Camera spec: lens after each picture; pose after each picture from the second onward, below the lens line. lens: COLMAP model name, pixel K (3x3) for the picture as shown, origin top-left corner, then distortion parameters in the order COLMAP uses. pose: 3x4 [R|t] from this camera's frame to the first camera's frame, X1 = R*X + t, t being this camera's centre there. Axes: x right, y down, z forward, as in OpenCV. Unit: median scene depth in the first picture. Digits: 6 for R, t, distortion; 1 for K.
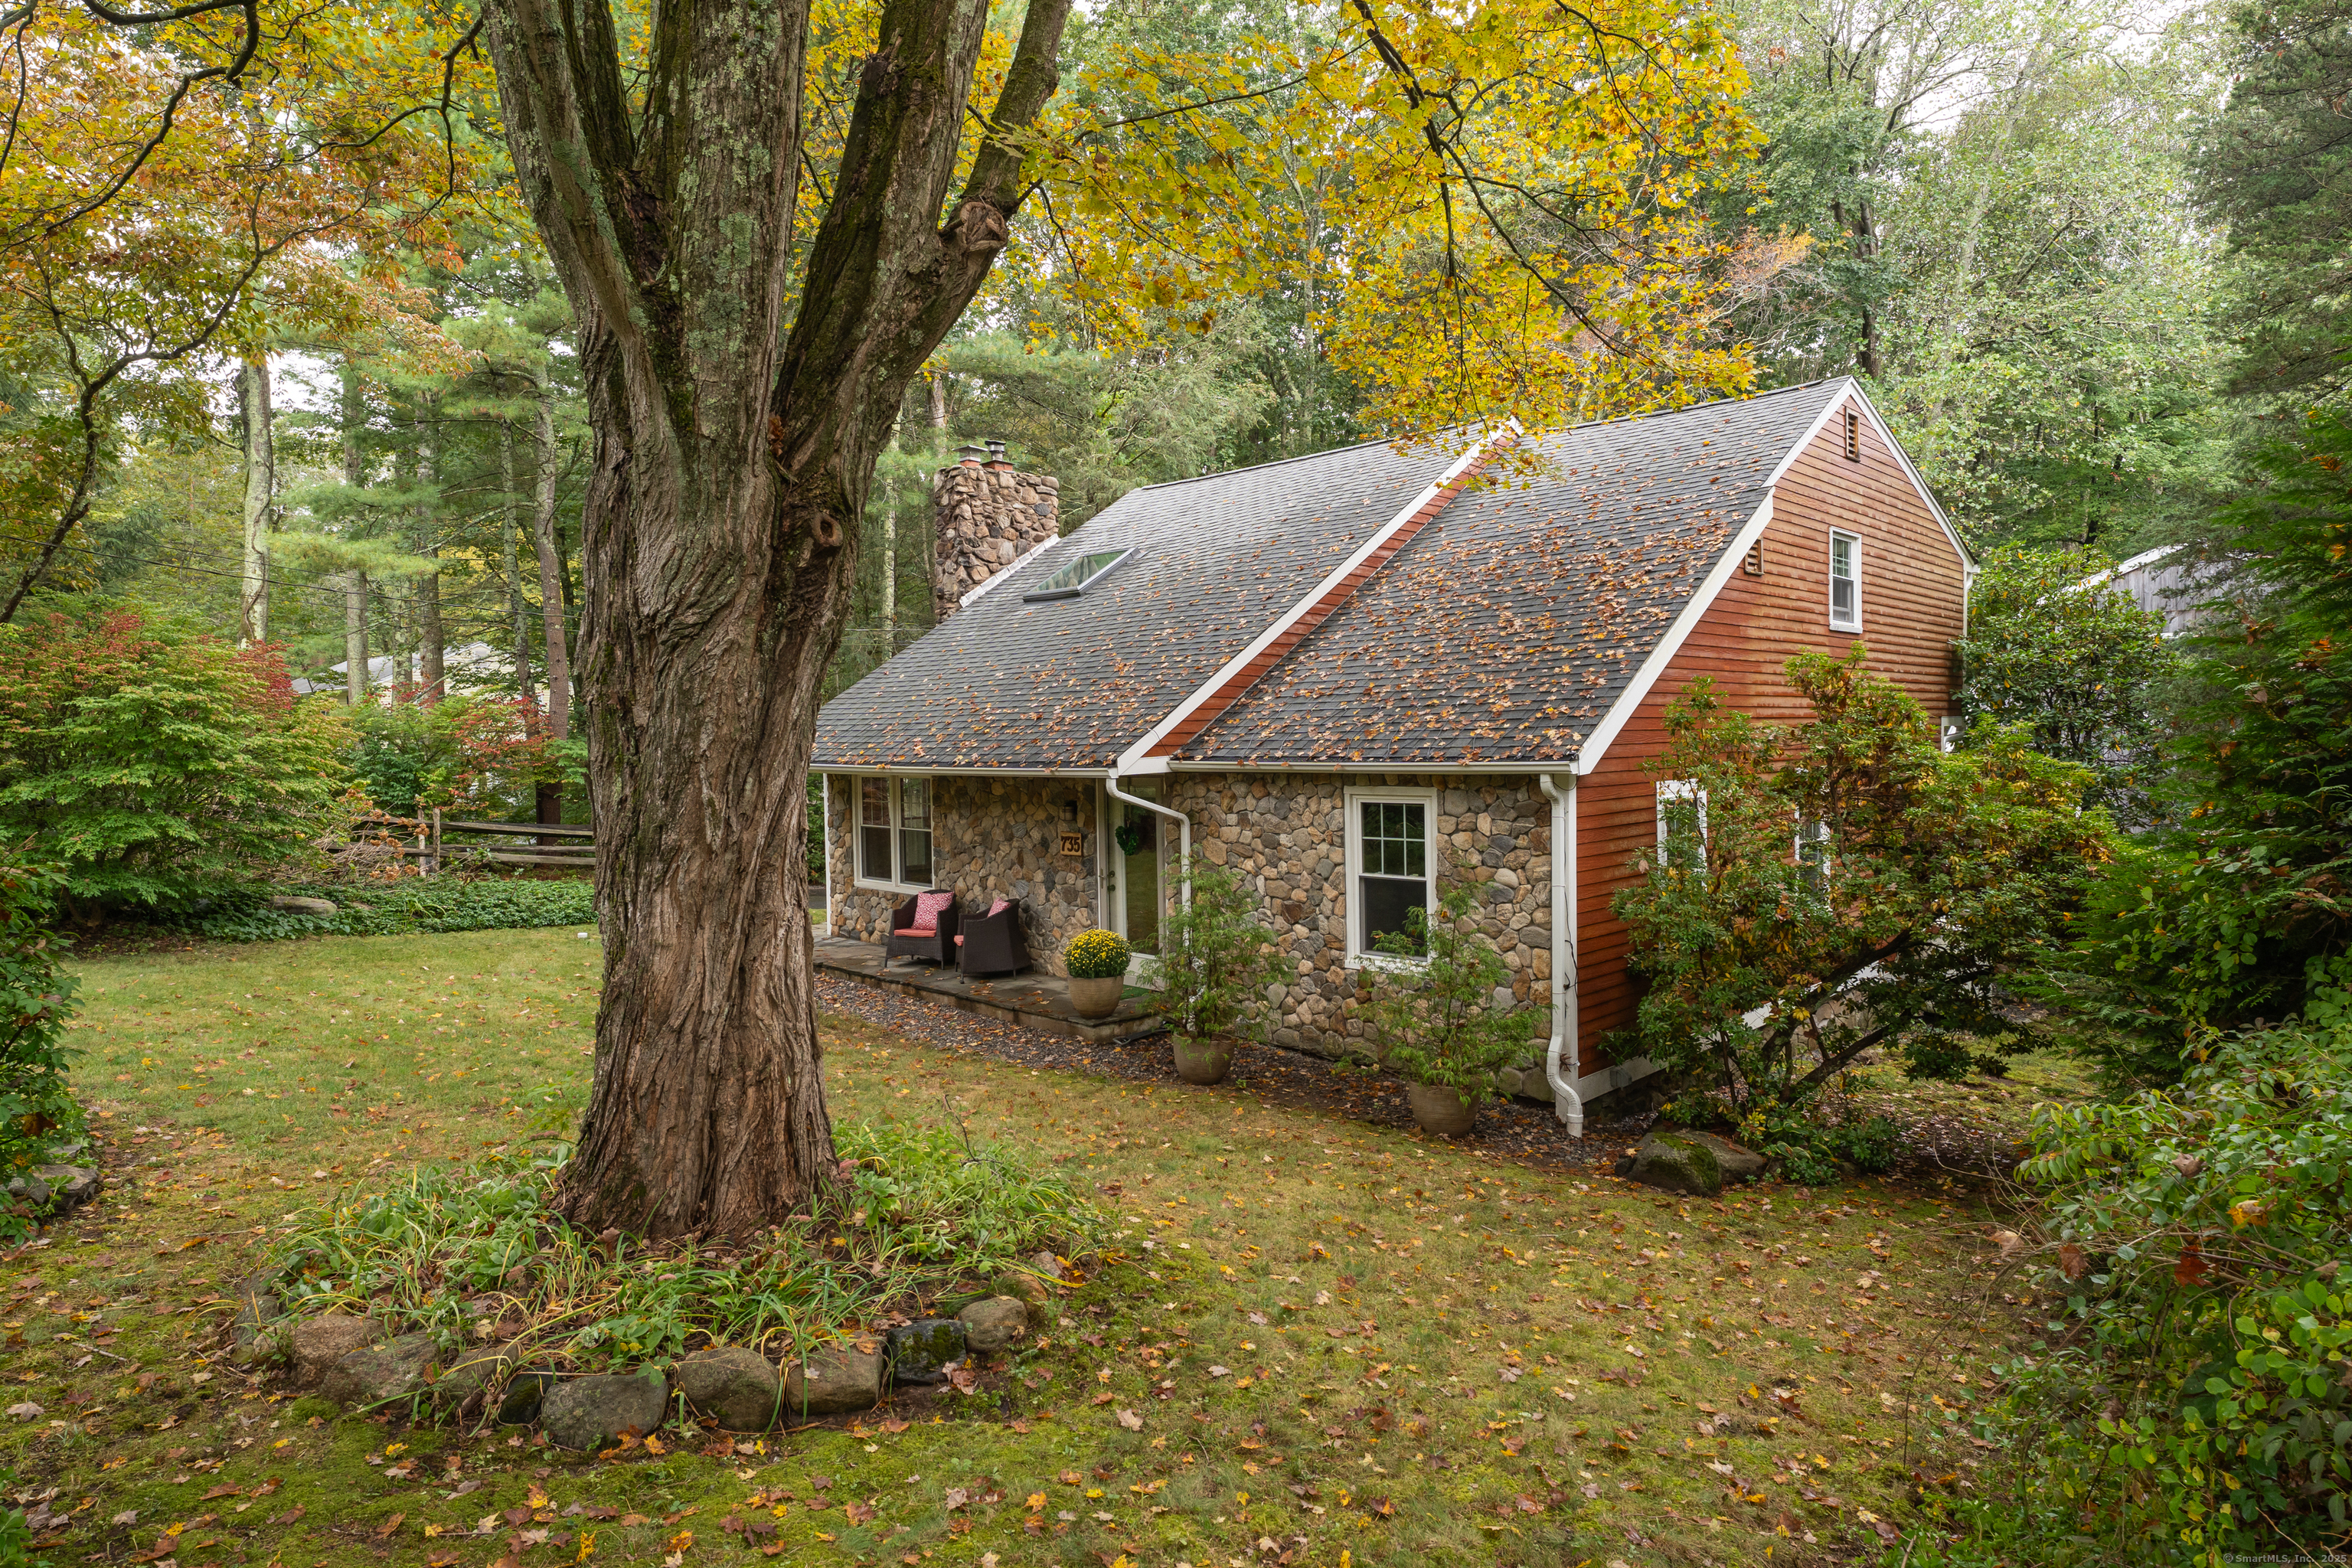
lens RADIAL K [[1350.6, 0, 1198.3], [0, 1350.6, 782.8], [0, 0, 1]] dist [0.000718, 0.001397]
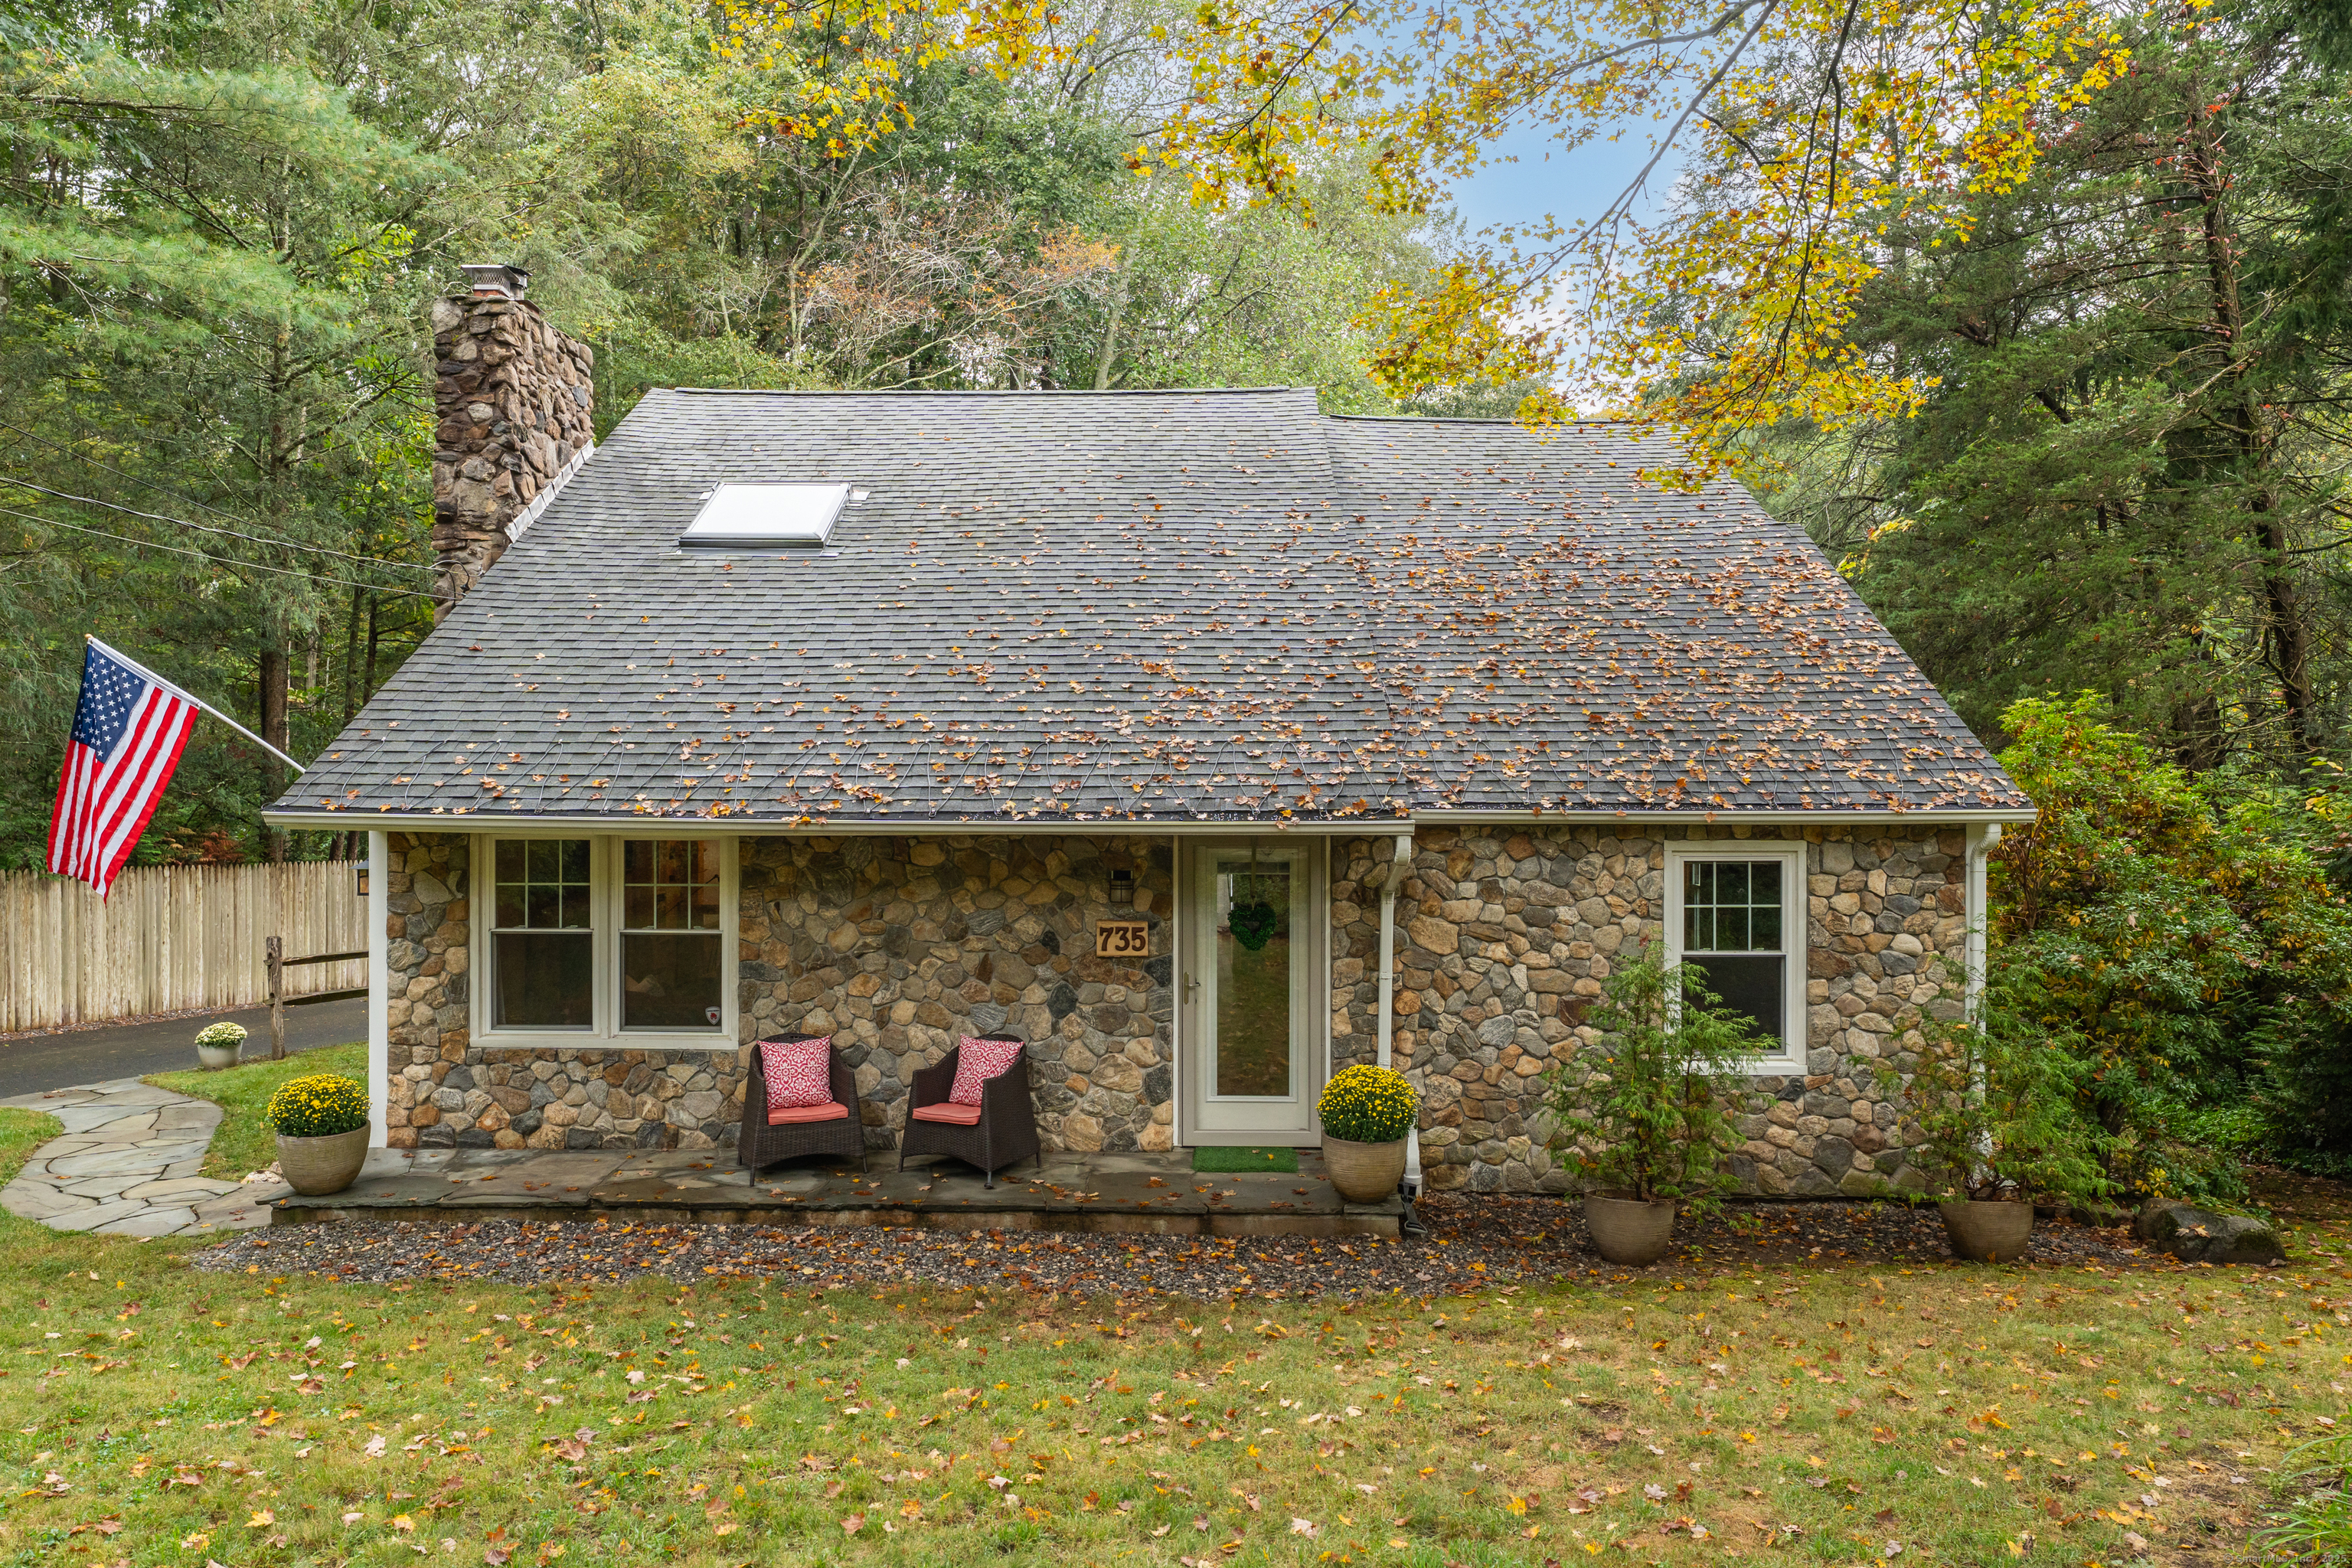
lens RADIAL K [[1539.1, 0, 1173.7], [0, 1539.1, 766.8], [0, 0, 1]] dist [0.002210, -0.002740]
pose [[0.719559, 0.013904, 0.694292, -0.716797], [0.011944, 0.999404, -0.032393, -0.014961], [-0.694328, 0.031601, 0.718964, 0.558999]]
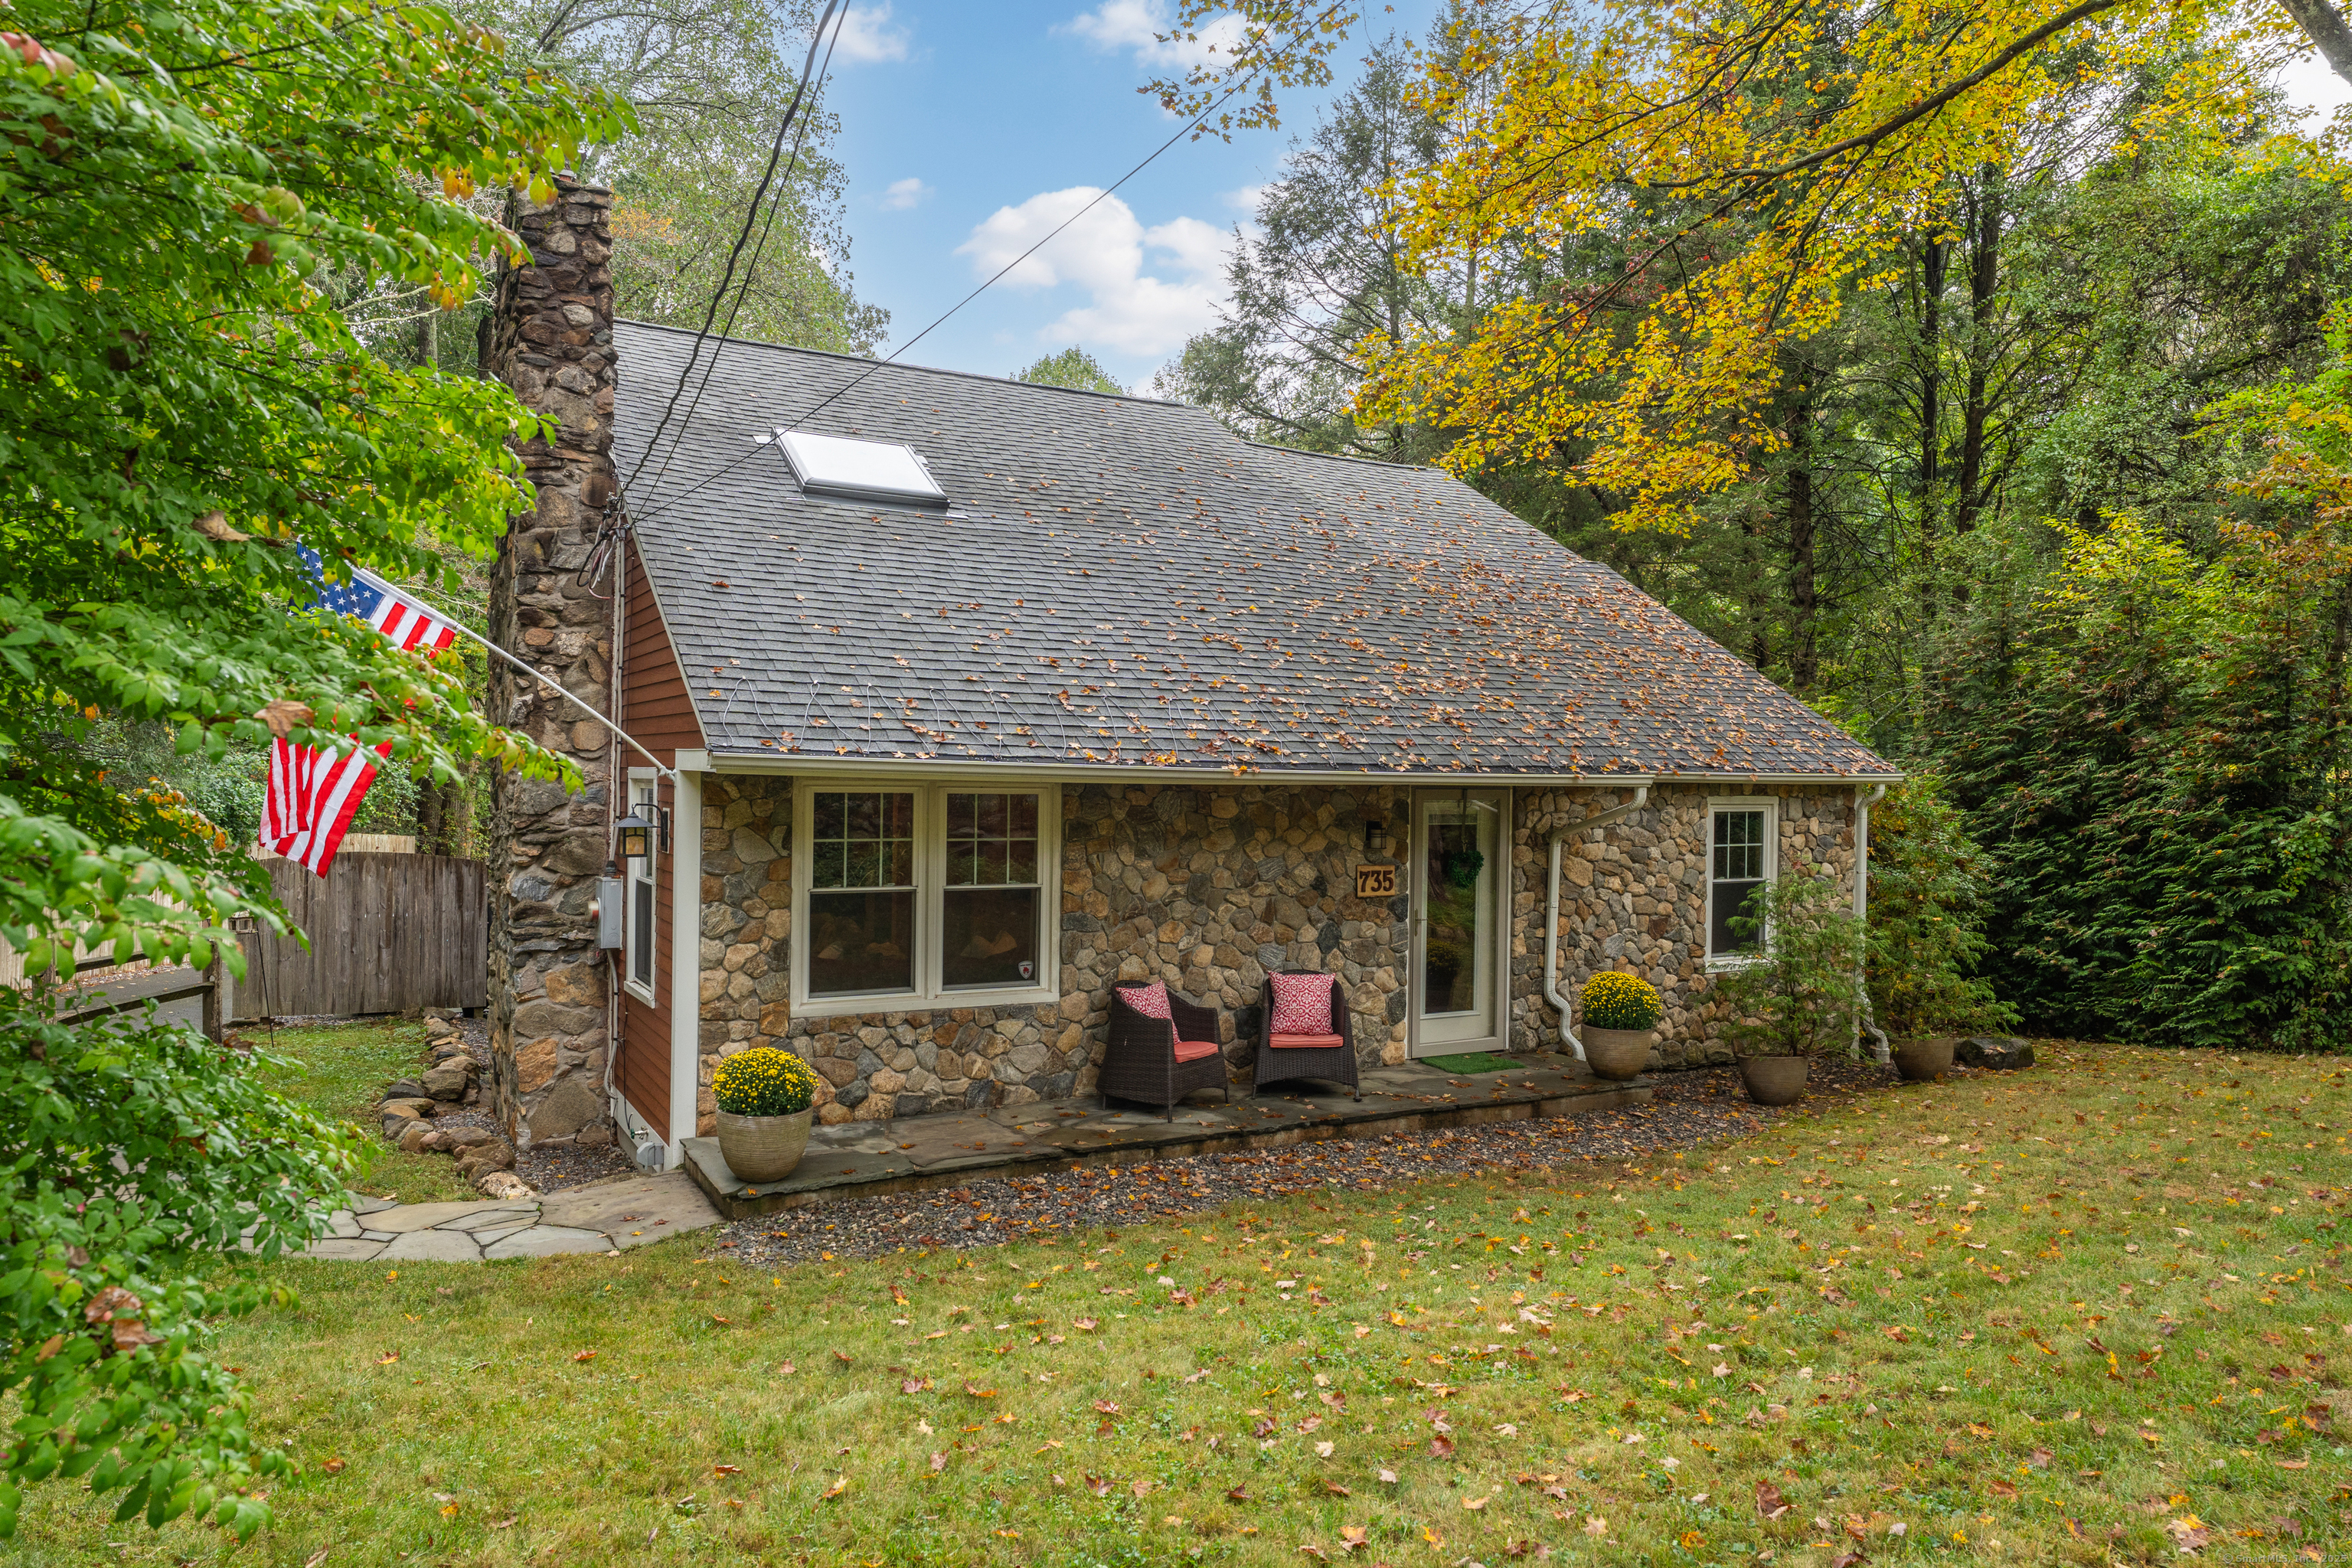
lens RADIAL K [[1460.9, 0, 1176.0], [0, 1460.9, 784.0], [0, 0, 1]] dist [0.000031, 0.000093]
pose [[0.282922, 0.014350, 0.959036, -1.082540], [0.016838, 0.999660, -0.019926, 0.008452], [-0.958995, 0.021786, 0.282584, 1.078304]]
